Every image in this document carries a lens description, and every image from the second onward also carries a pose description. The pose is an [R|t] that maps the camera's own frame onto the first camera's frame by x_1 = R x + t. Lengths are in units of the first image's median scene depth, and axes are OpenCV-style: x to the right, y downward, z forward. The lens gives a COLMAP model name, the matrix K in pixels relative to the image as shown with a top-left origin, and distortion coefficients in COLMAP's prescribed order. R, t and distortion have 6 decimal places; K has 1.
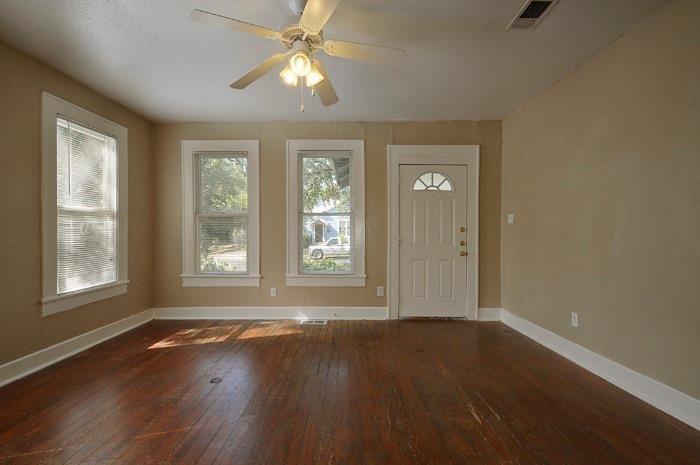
lens RADIAL K [[308.3, 0, 348.0], [0, 308.3, 241.1], [0, 0, 1]] dist [-0.019536, -0.000351]
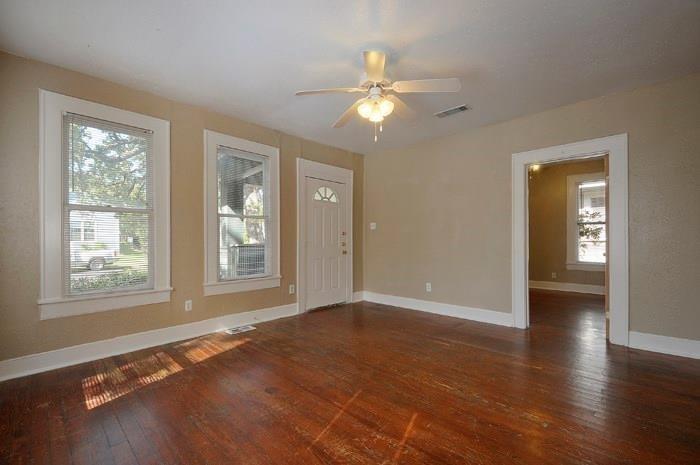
lens RADIAL K [[309.8, 0, 351.4], [0, 309.8, 237.6], [0, 0, 1]] dist [-0.001444, -0.000351]
pose [[0.679059, 0.000406, 0.734083, -0.571542], [0.017665, 0.999701, -0.016895, 0.002165], [-0.733871, 0.024440, 0.678849, 0.096875]]
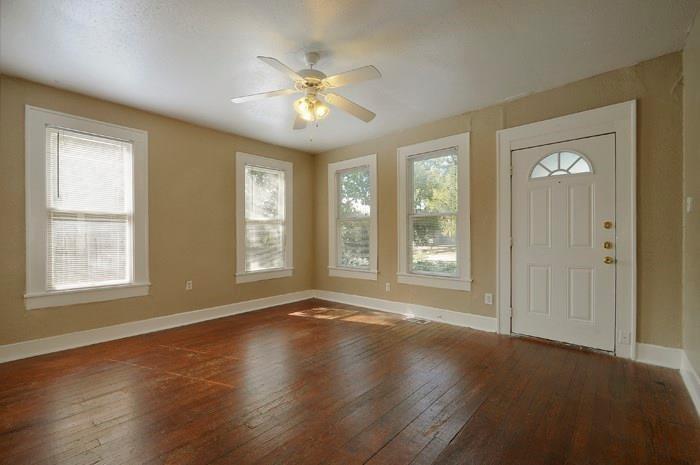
lens RADIAL K [[309.8, 0, 351.4], [0, 309.8, 237.6], [0, 0, 1]] dist [-0.001444, -0.000351]
pose [[0.742121, -0.004362, -0.670251, 0.416802], [-0.010566, 0.999778, -0.018206, 0.009399], [0.670182, 0.020593, 0.741911, 0.082423]]
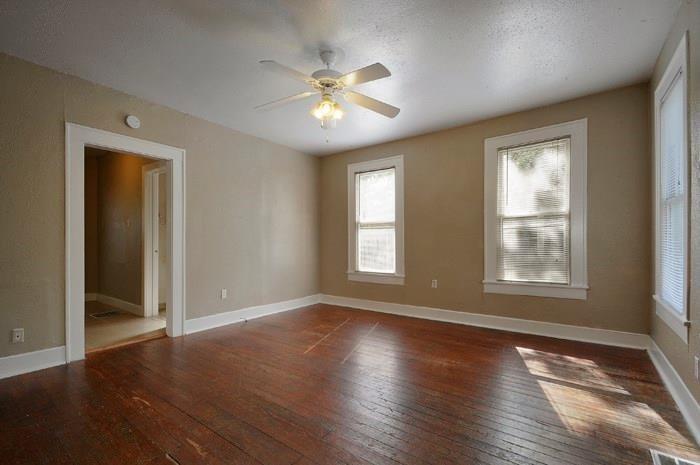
lens RADIAL K [[313.2, 0, 339.4], [0, 313.2, 240.4], [0, 0, 1]] dist [-0.001852, -0.000354]
pose [[-0.620647, 0.004545, -0.784077, 0.410624], [-0.010262, 0.999850, 0.013919, -0.010966], [0.784023, 0.016685, -0.620508, 0.894606]]
